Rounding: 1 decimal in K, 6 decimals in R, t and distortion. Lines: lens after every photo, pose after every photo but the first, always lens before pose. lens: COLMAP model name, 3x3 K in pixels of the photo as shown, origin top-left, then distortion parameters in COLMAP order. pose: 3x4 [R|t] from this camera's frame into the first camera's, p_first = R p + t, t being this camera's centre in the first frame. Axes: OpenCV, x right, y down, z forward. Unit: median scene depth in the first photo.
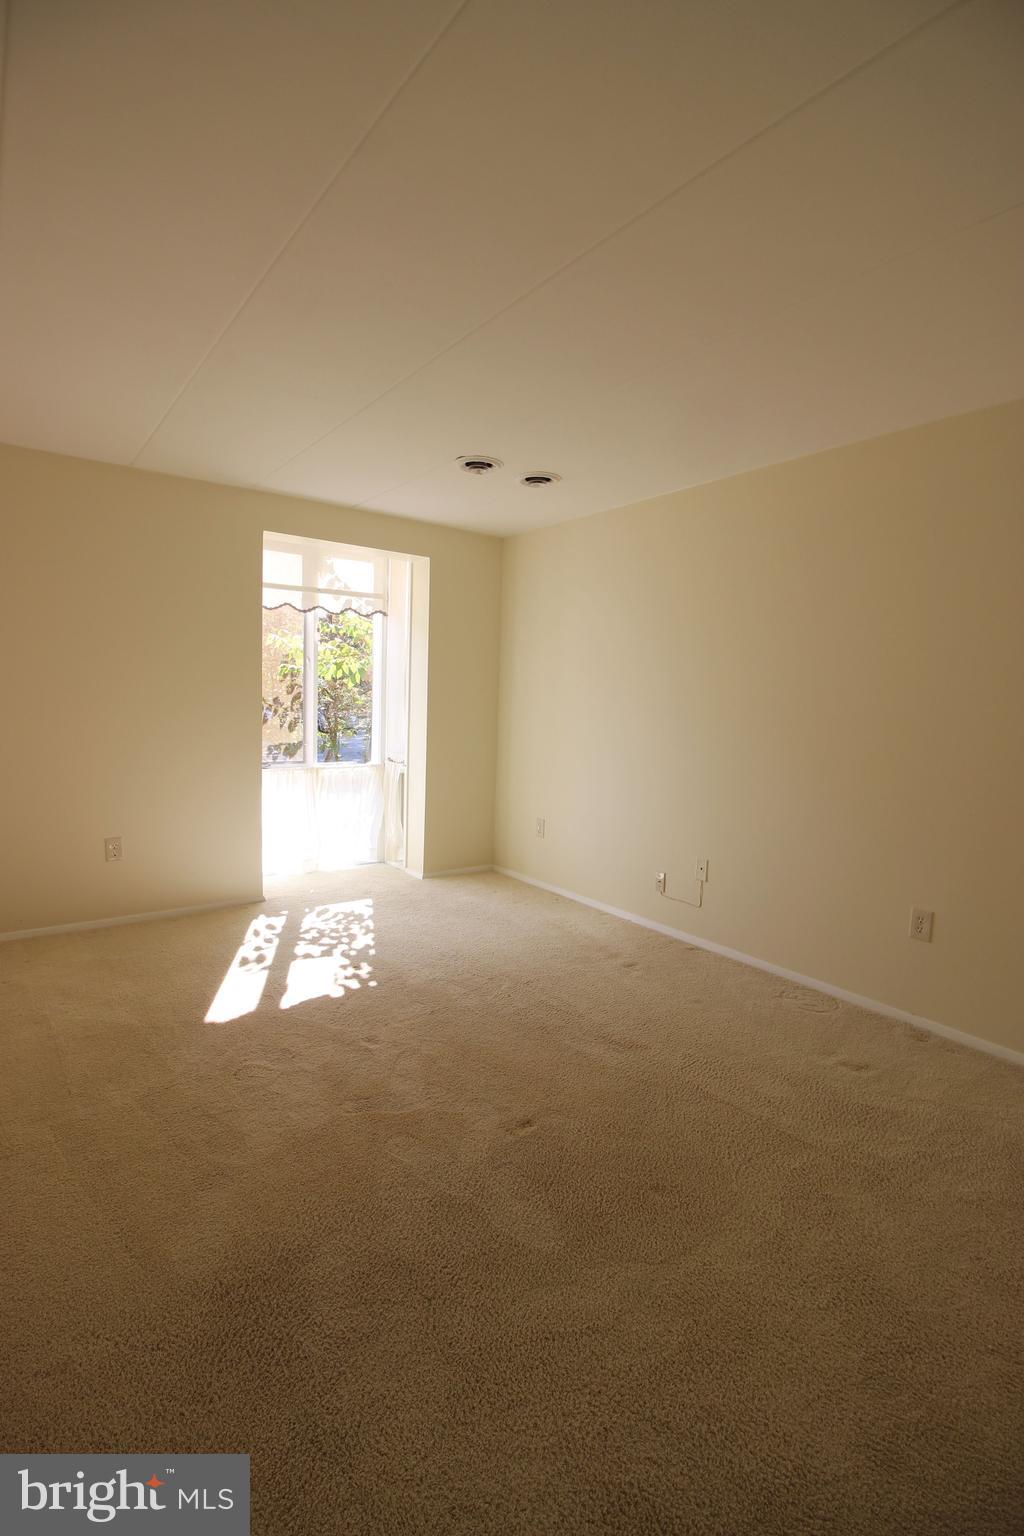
lens RADIAL K [[730.1, 0, 503.6], [0, 730.1, 762.4], [0, 0, 1]] dist [0.001690, -0.012981]
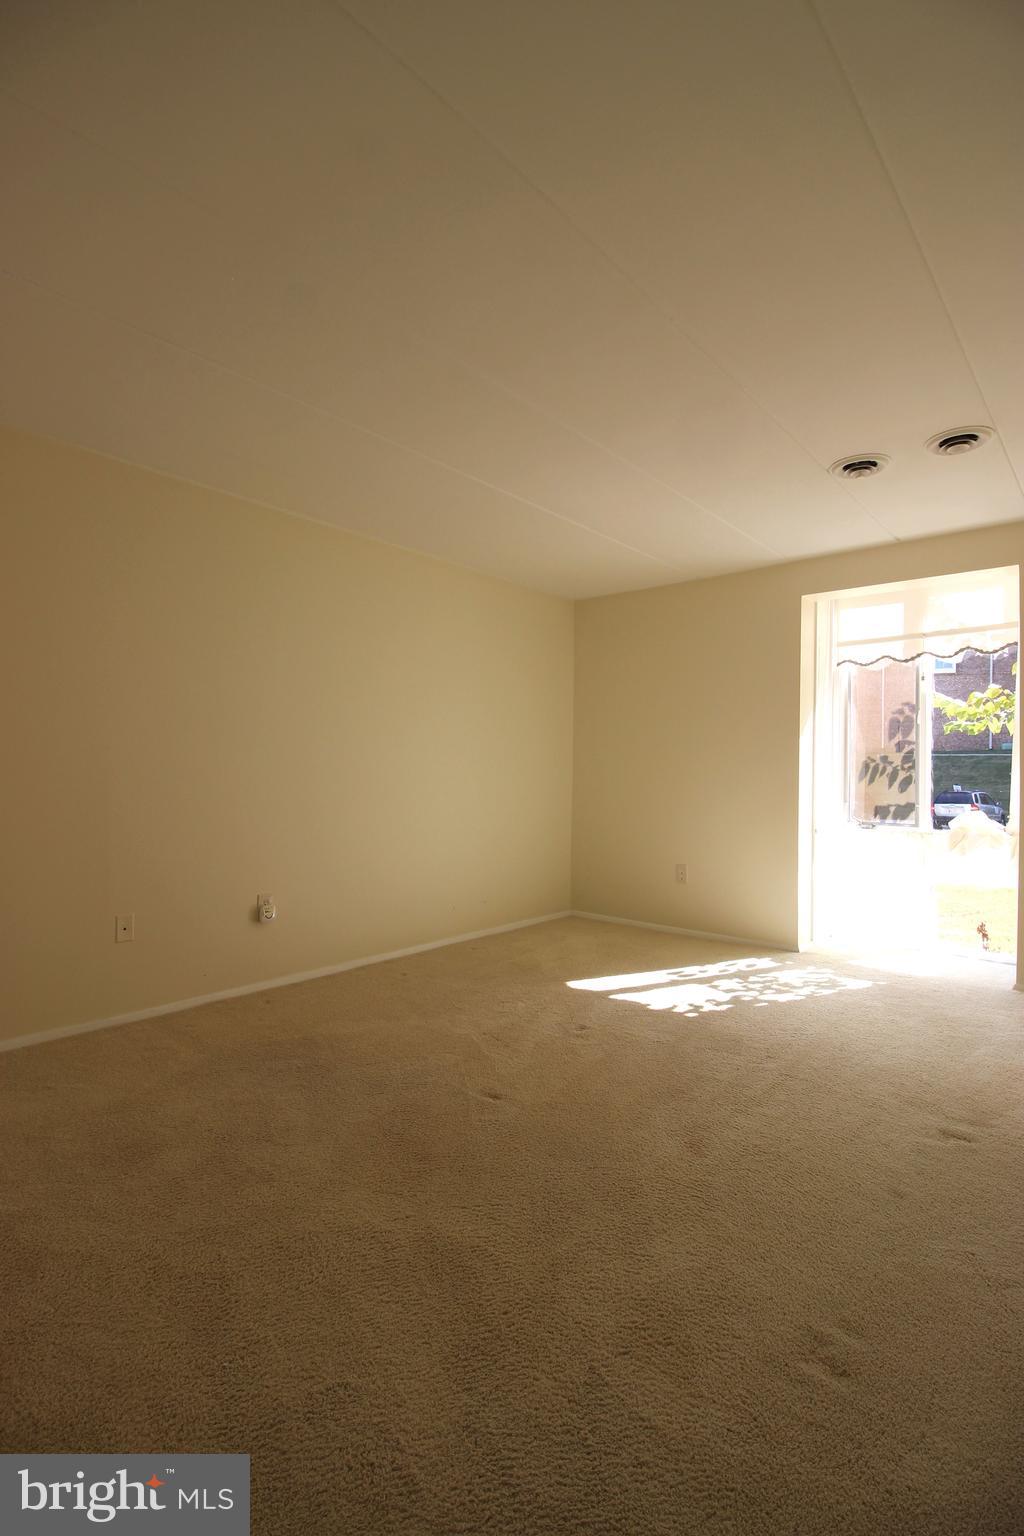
lens RADIAL K [[711.2, 0, 512.4], [0, 711.2, 796.2], [0, 0, 1]] dist [0.001227, -0.011751]
pose [[0.217666, 0.008827, -0.975983, 0.602721], [-0.093384, 0.995560, -0.011823, 0.024306], [0.971546, 0.093714, 0.217523, 0.407853]]
